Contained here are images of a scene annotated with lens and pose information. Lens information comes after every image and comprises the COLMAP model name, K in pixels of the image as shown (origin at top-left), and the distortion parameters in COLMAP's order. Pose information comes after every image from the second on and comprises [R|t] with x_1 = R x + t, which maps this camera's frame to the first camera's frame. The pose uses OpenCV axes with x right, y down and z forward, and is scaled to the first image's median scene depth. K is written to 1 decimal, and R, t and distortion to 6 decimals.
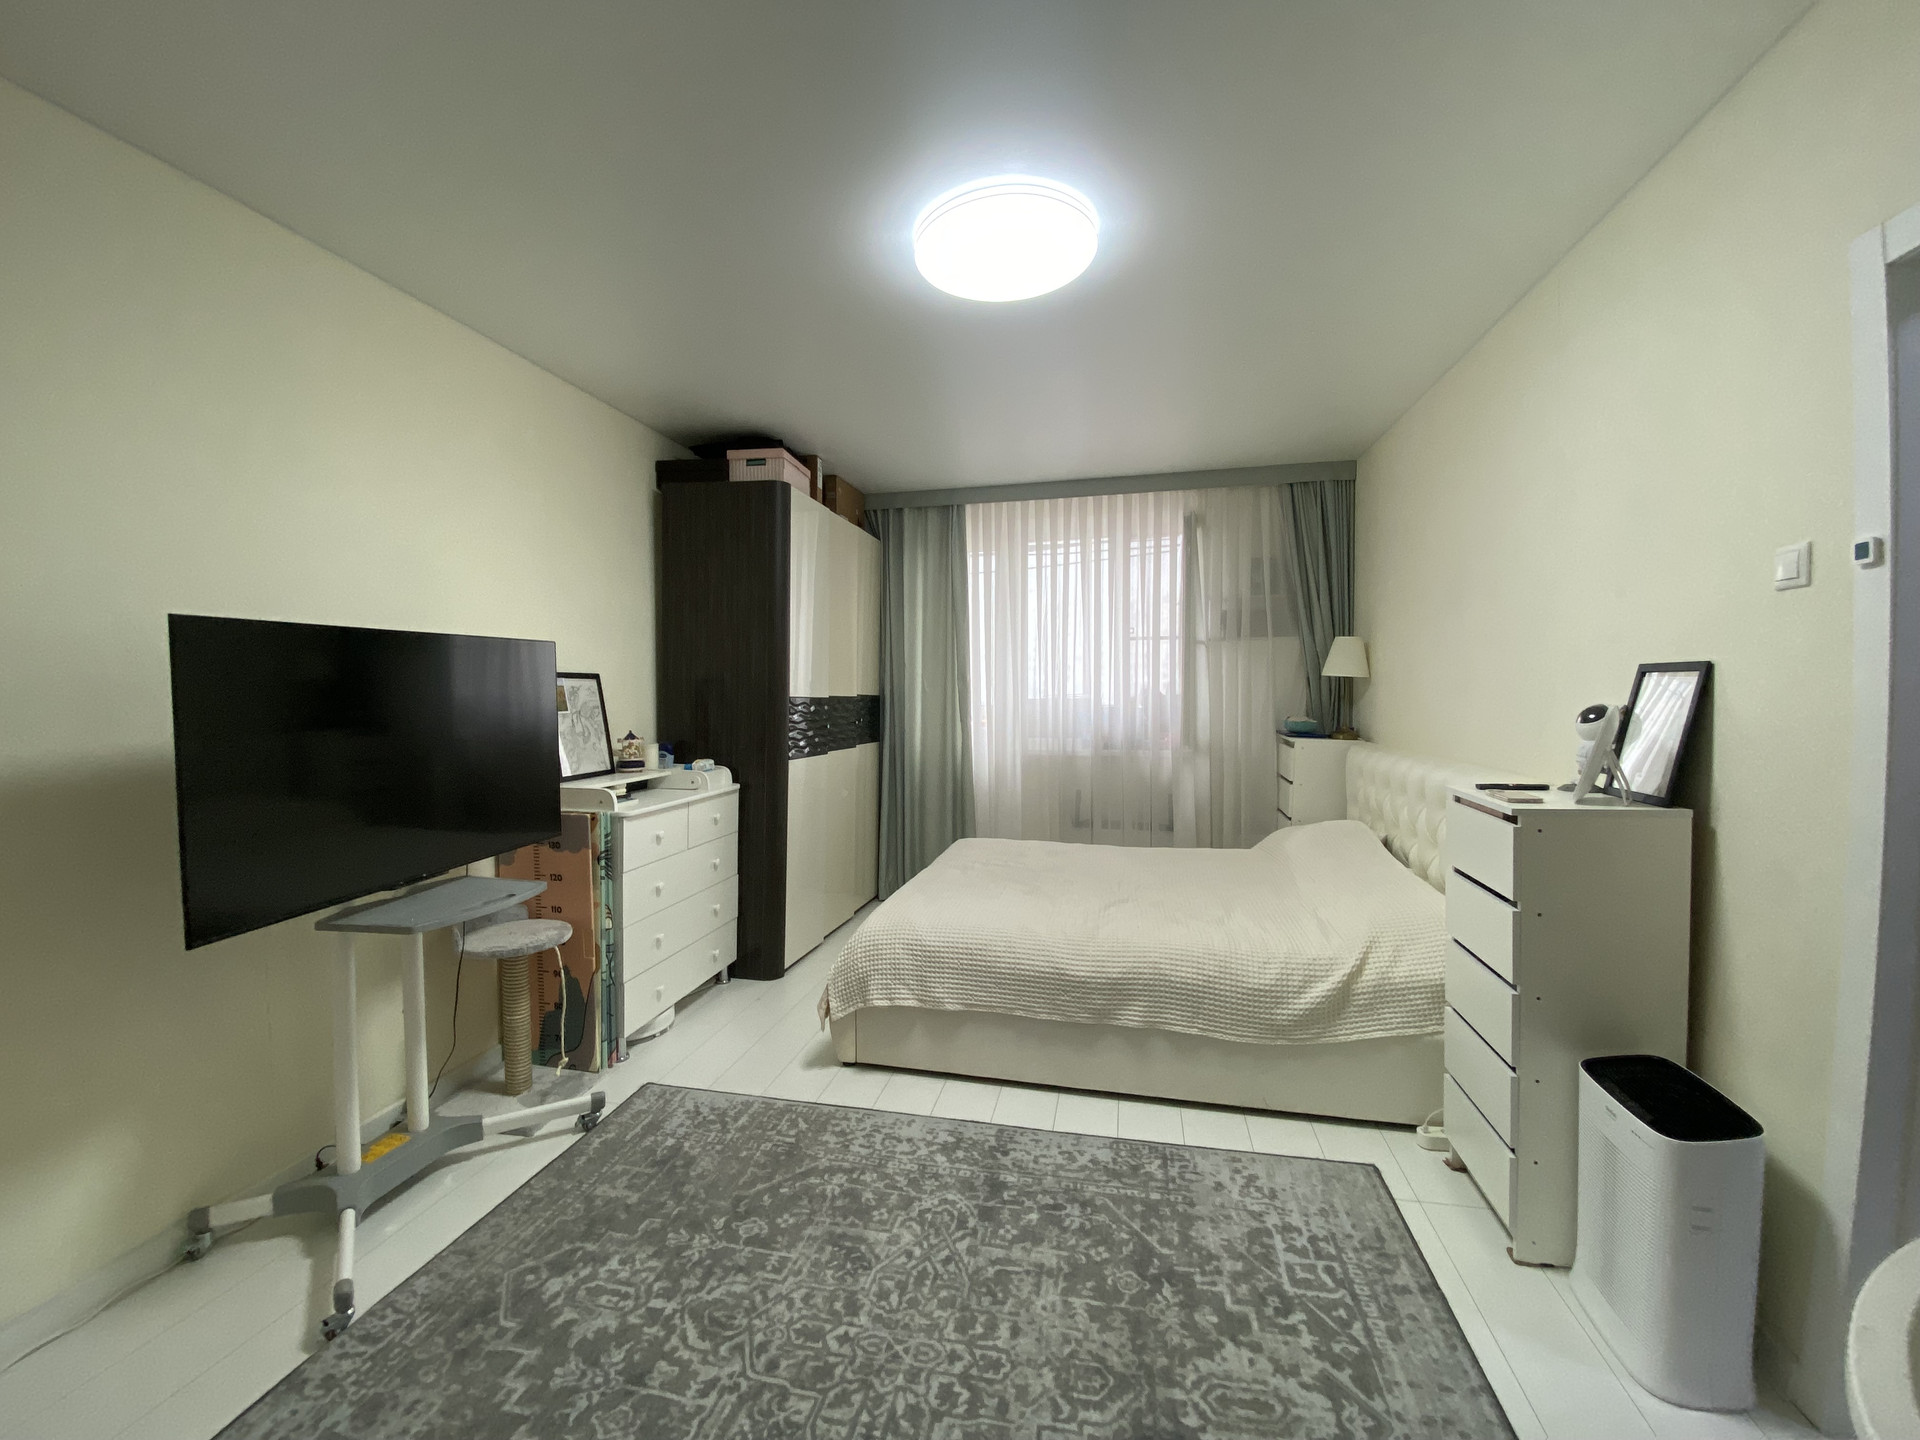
lens RADIAL K [[794.4, 0, 960.0], [0, 794.4, 720.0], [0, 0, 1]] dist [0.000344, -0.000251]
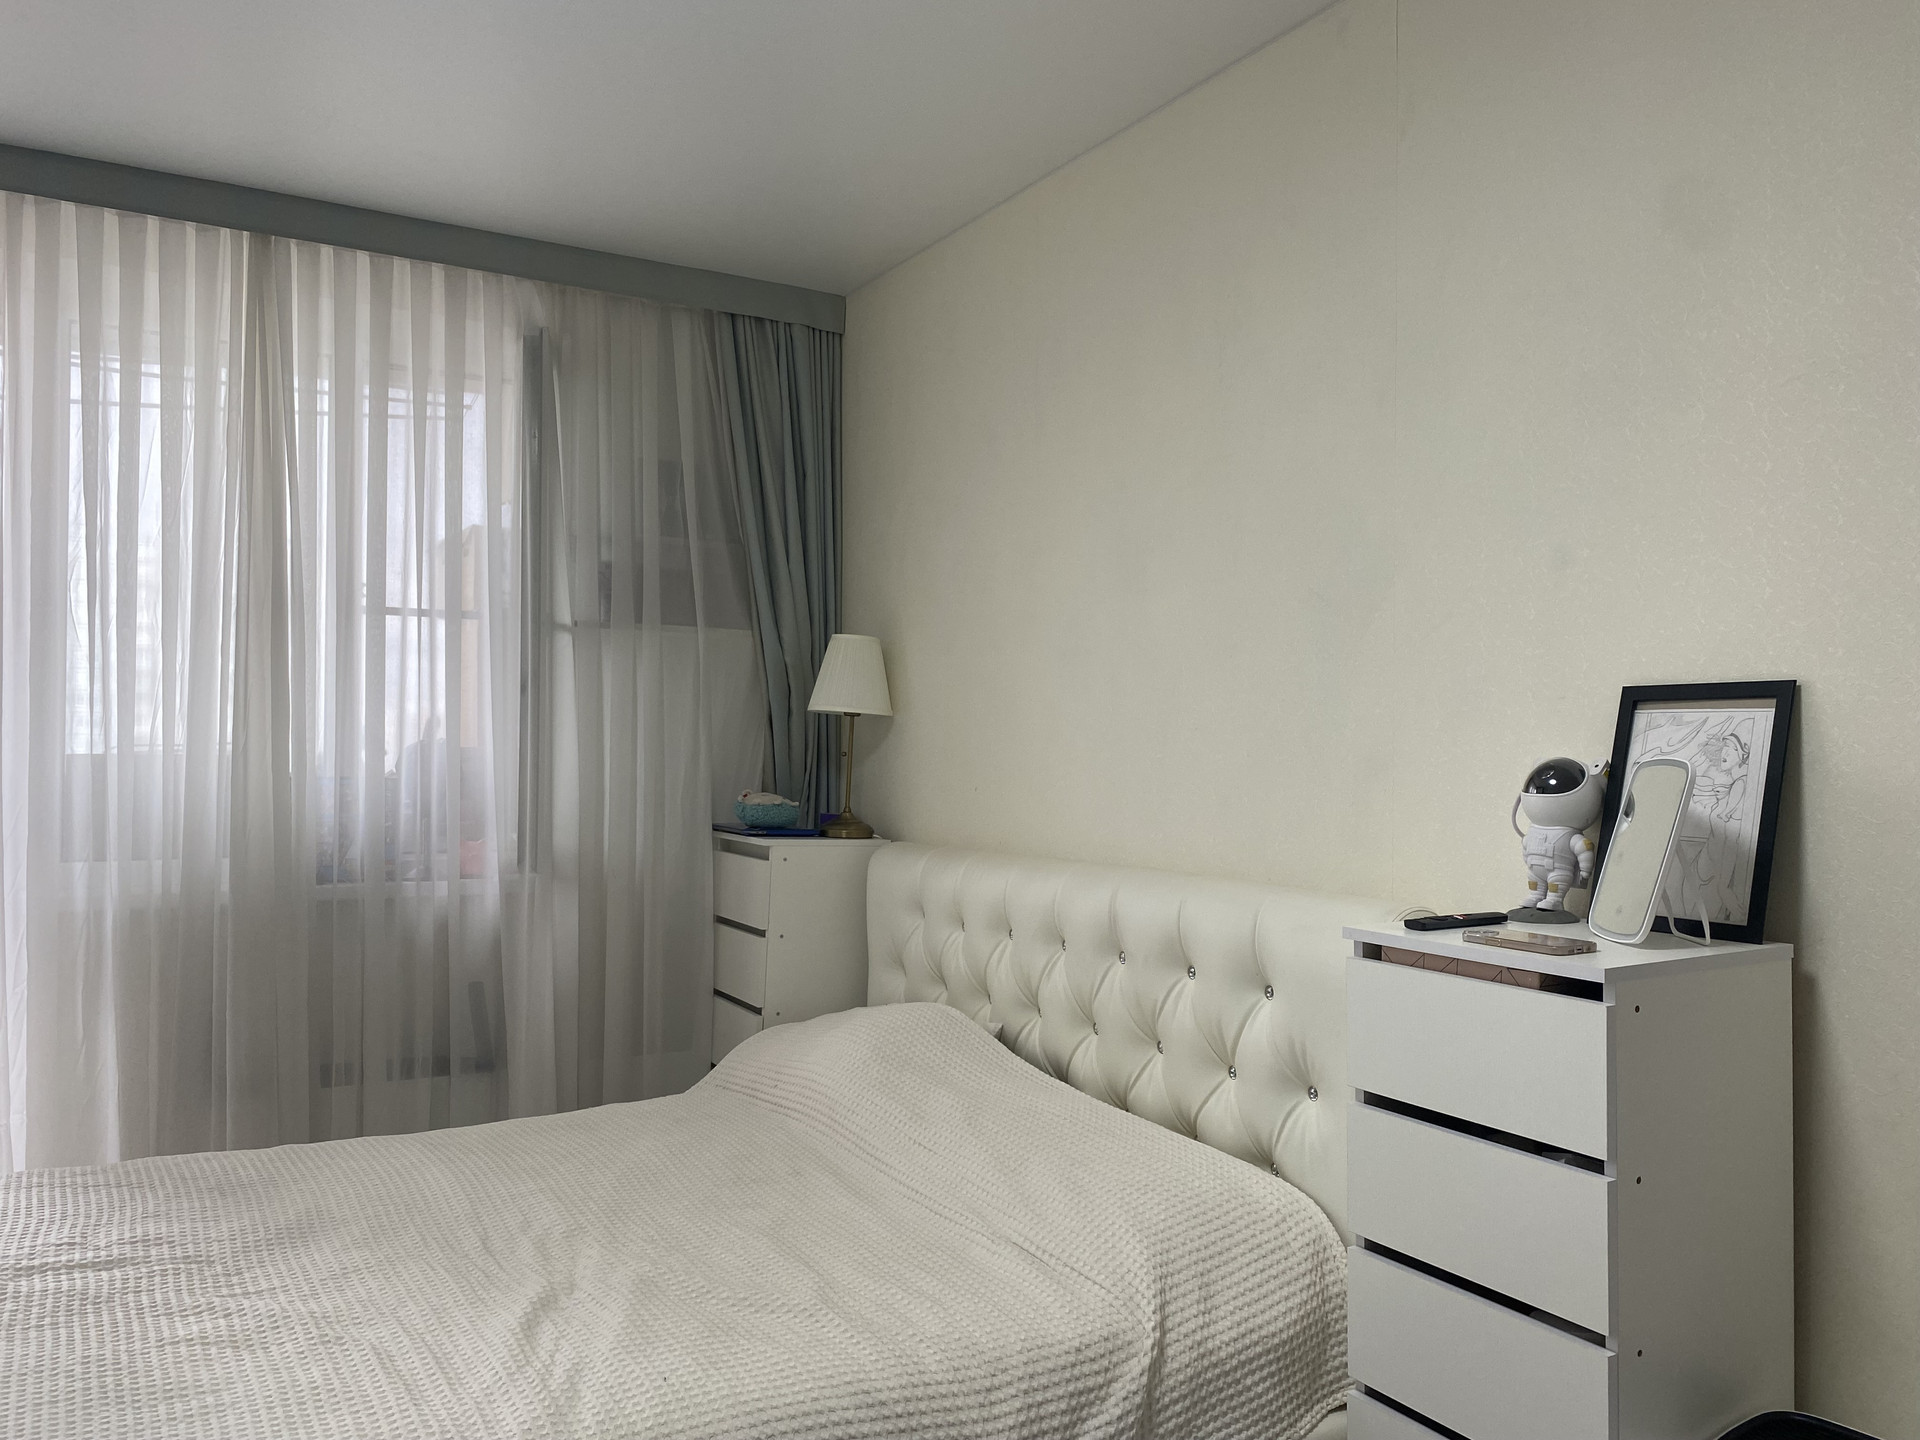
lens RADIAL K [[1471.4, 0, 960.0], [0, 1471.4, 720.0], [0, 0, 1]] dist [0.010002, 0.003478]
pose [[0.732622, 0.019165, 0.680366, -0.220446], [0.019229, 0.998622, -0.048835, -0.007139], [-0.680364, 0.048860, 0.731244, 0.614768]]
